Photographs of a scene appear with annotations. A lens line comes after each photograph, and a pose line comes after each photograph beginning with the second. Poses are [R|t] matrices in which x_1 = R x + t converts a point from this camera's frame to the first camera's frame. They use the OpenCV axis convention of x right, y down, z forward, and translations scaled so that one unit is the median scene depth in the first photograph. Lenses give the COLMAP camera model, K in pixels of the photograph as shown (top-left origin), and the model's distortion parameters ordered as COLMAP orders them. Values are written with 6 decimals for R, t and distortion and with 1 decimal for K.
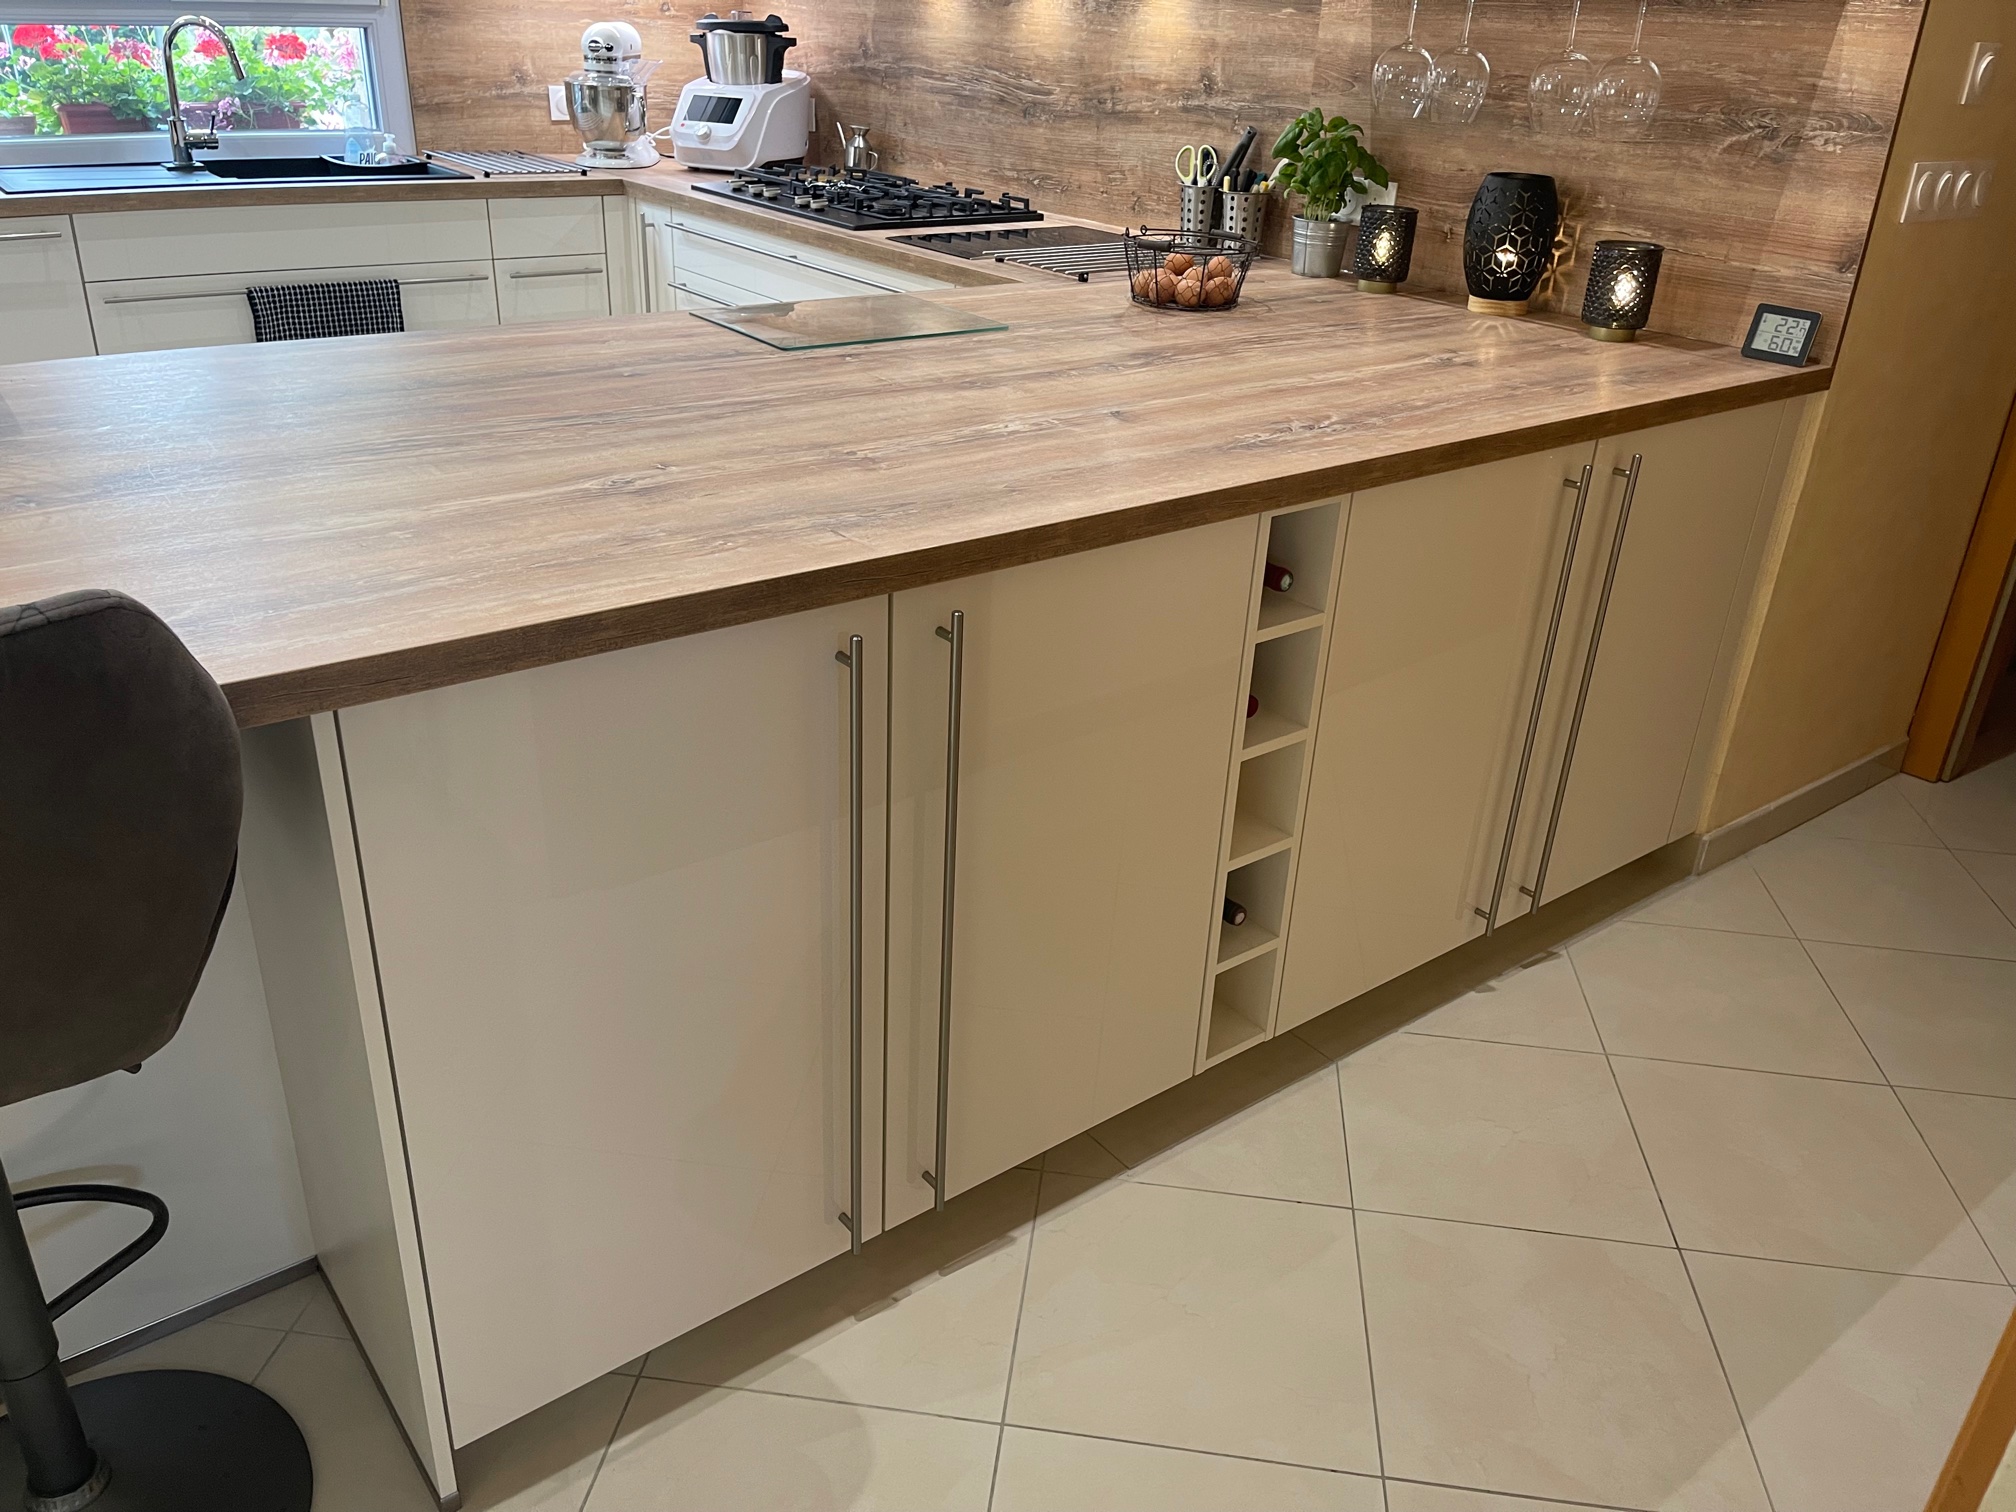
lens RADIAL K [[1518.8, 0, 1031.0], [0, 1518.8, 749.4], [0, 0, 1]] dist [0.085974, -0.126592]
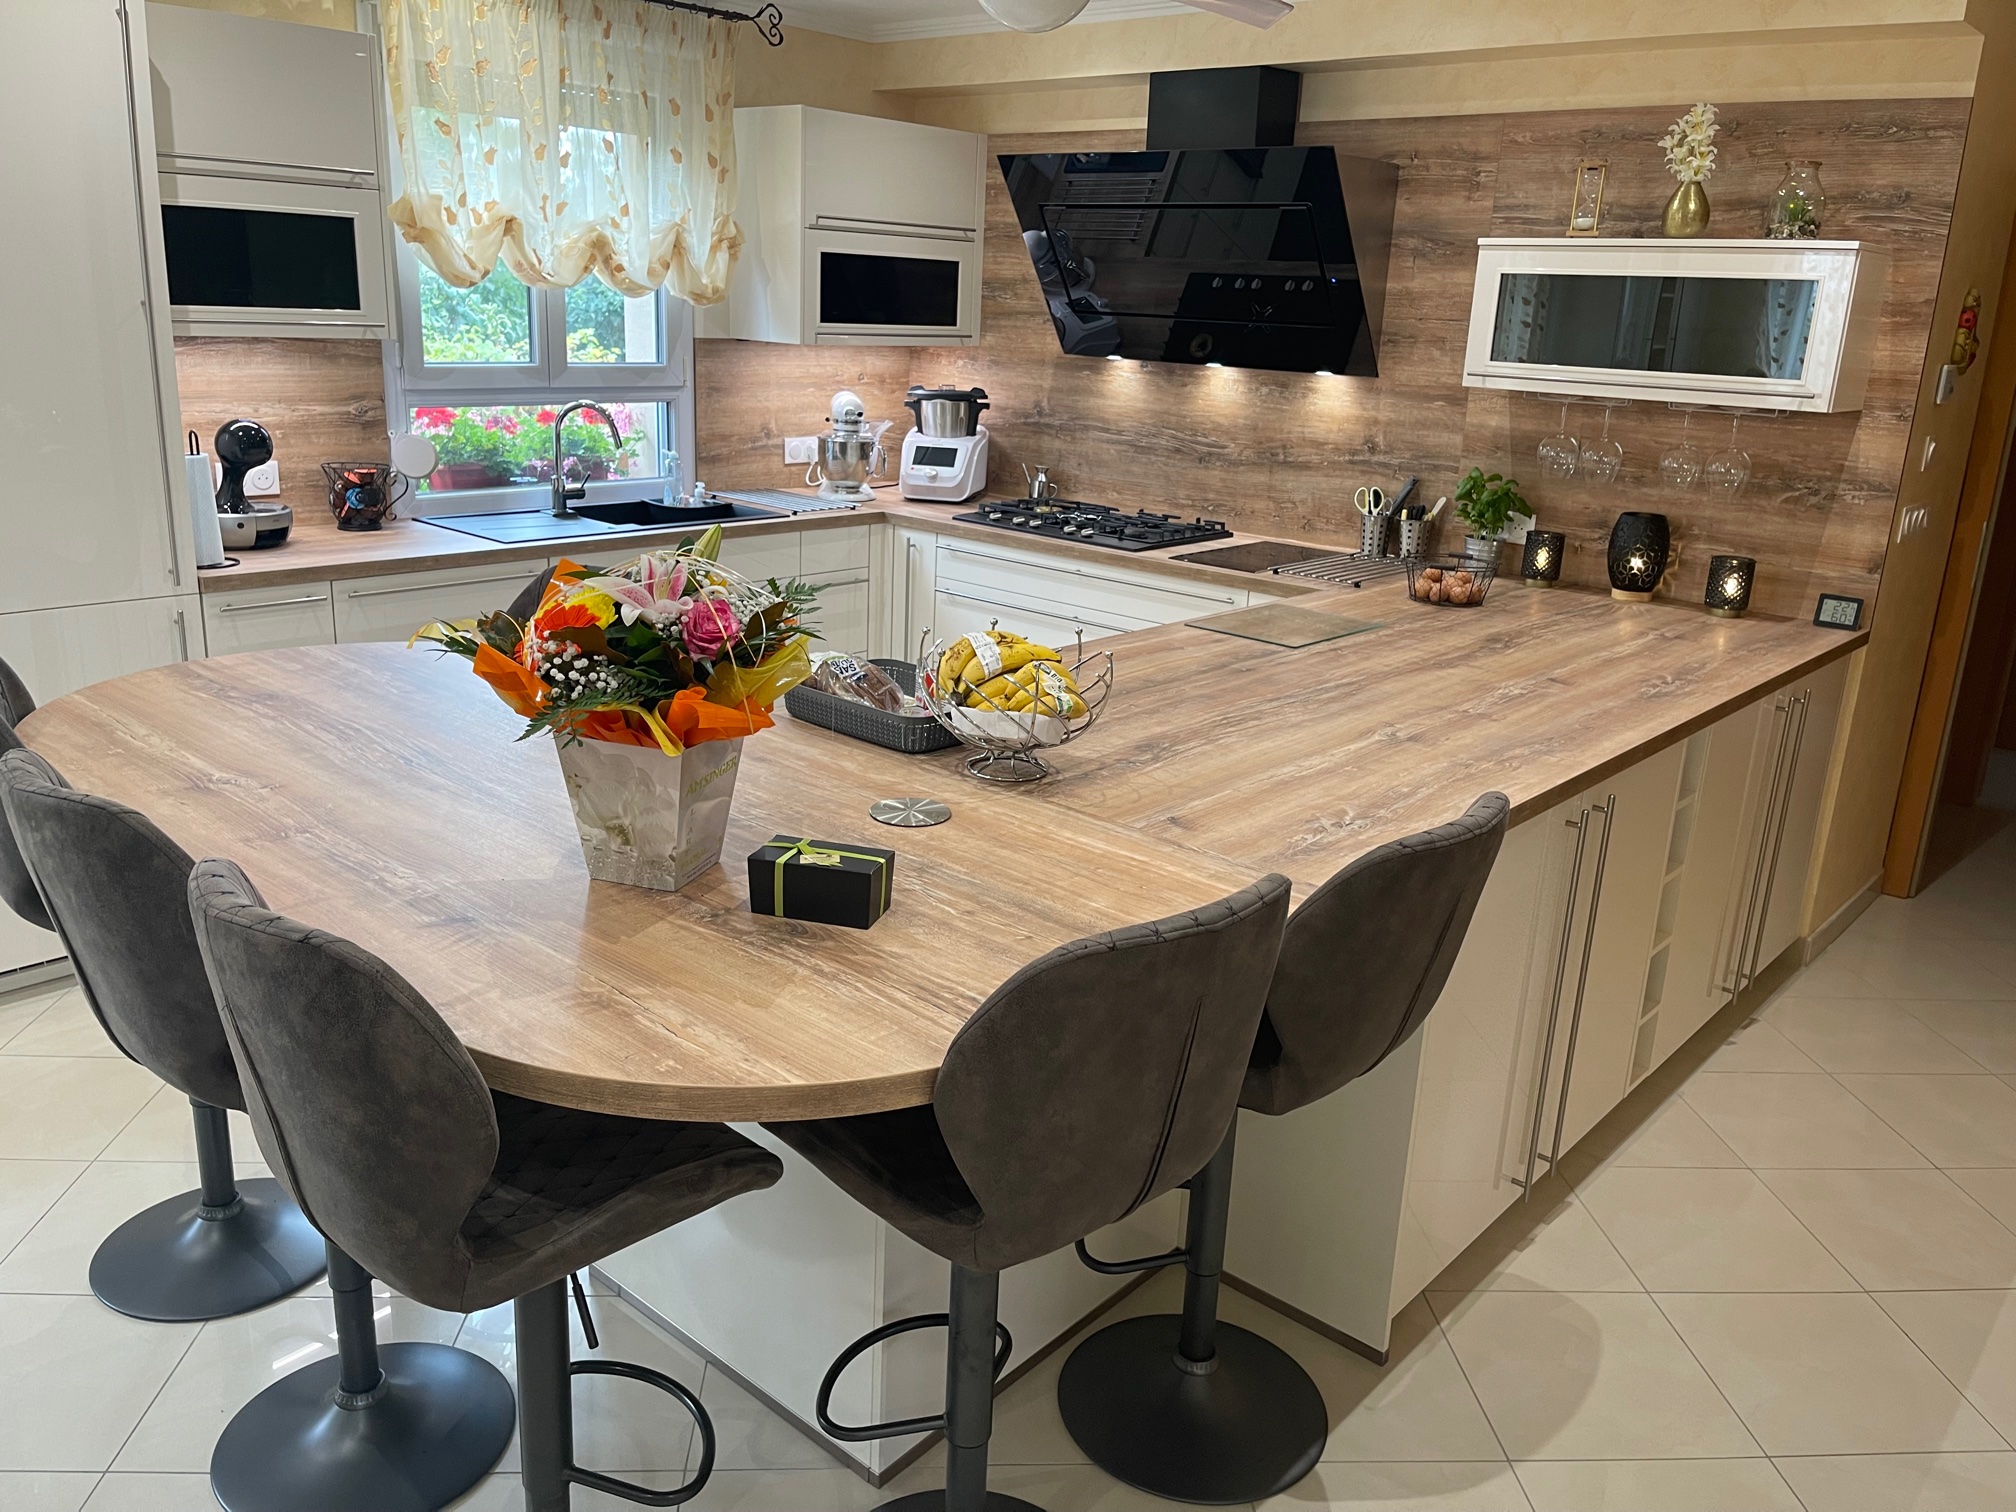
lens RADIAL K [[1537.9, 0, 1020.0], [0, 1537.9, 736.5], [0, 0, 1]] dist [0.059797, -0.085131]
pose [[0.983802, -0.050765, 0.171923, -0.405916], [0.077831, 0.984914, -0.154551, 0.027059], [-0.161484, 0.165428, 0.972911, -0.264851]]
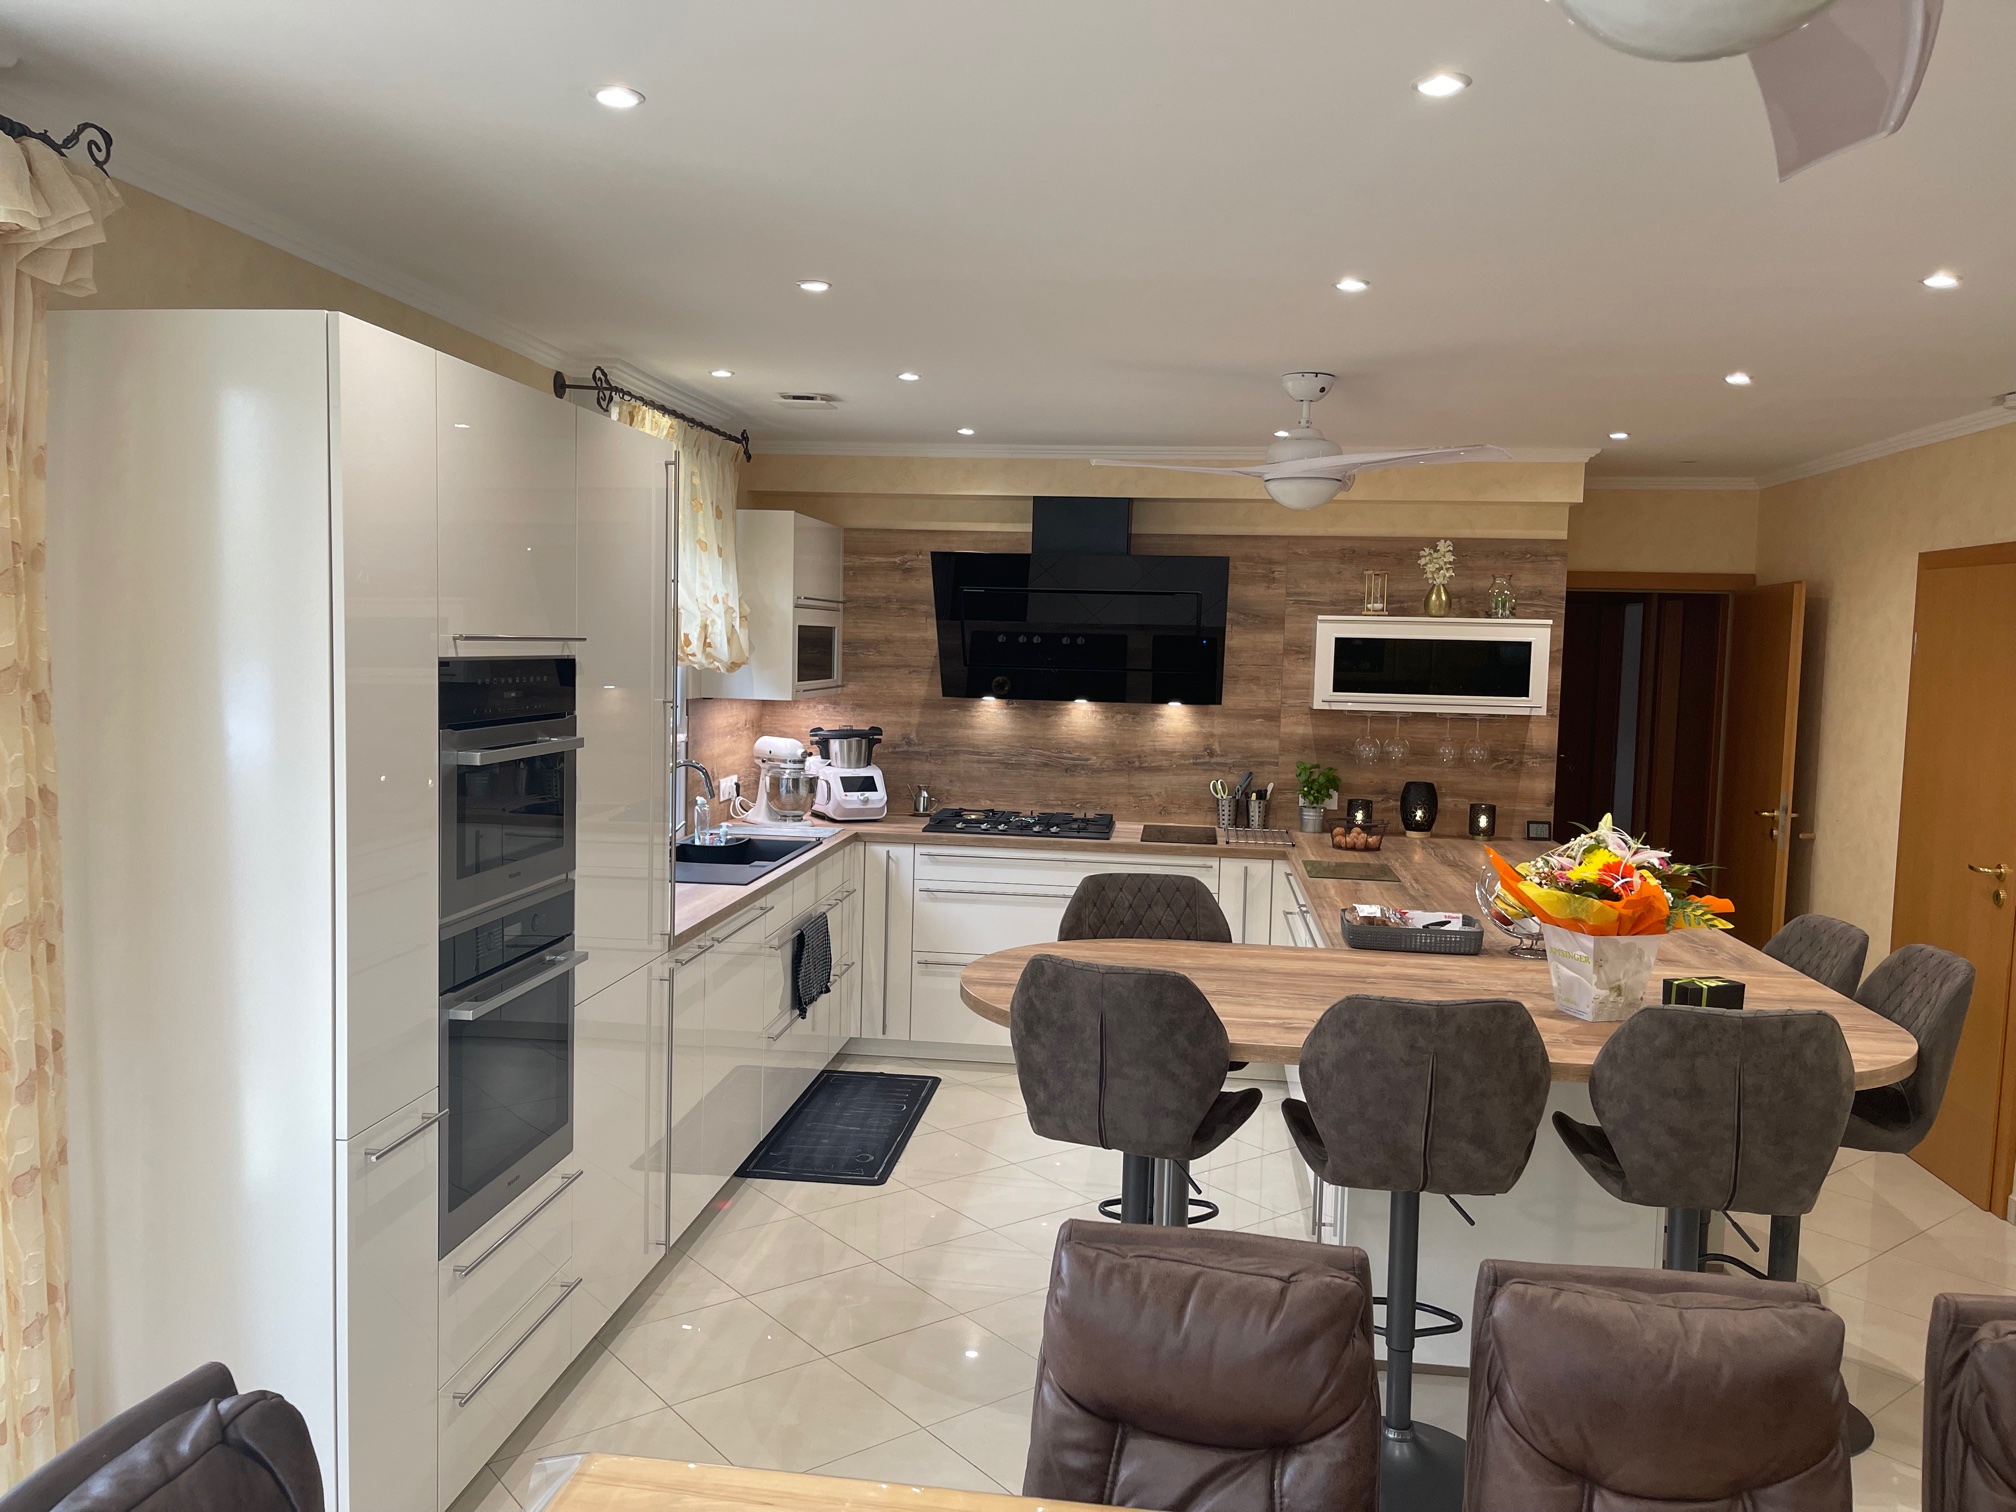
lens RADIAL K [[1518.1, 0, 1017.8], [0, 1518.1, 770.0], [0, 0, 1]] dist [0.079257, -0.114545]
pose [[0.706527, -0.088257, 0.702161, -1.281407], [0.313842, 0.928364, -0.199105, -0.077585], [-0.634289, 0.361041, 0.683613, -0.179256]]
